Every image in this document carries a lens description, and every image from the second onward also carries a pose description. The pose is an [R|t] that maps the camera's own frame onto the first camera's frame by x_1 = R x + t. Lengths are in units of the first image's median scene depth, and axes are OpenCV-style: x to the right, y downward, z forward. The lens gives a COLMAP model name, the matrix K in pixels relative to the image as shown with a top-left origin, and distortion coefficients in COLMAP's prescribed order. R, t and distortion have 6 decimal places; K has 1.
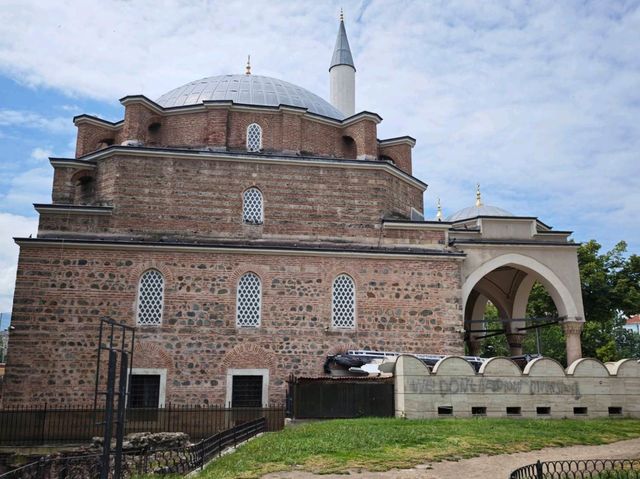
lens RADIAL K [[611.9, 0, 306.4], [0, 611.9, 240.2], [0, 0, 1]] dist [0.048084, -0.012681]
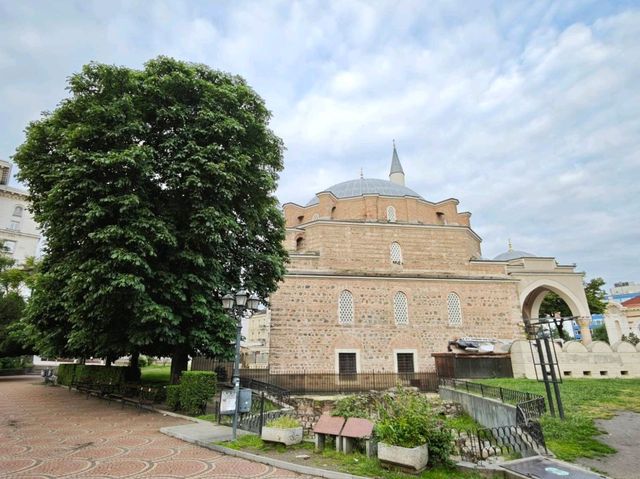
lens RADIAL K [[366.3, 0, 314.9], [0, 366.3, 237.7], [0, 0, 1]] dist [-0.030307, 0.036768]
pose [[0.999795, -0.010963, -0.017007, -0.311730], [0.009397, 0.995934, -0.089598, -0.008743], [0.017920, 0.089419, 0.995833, -0.036409]]
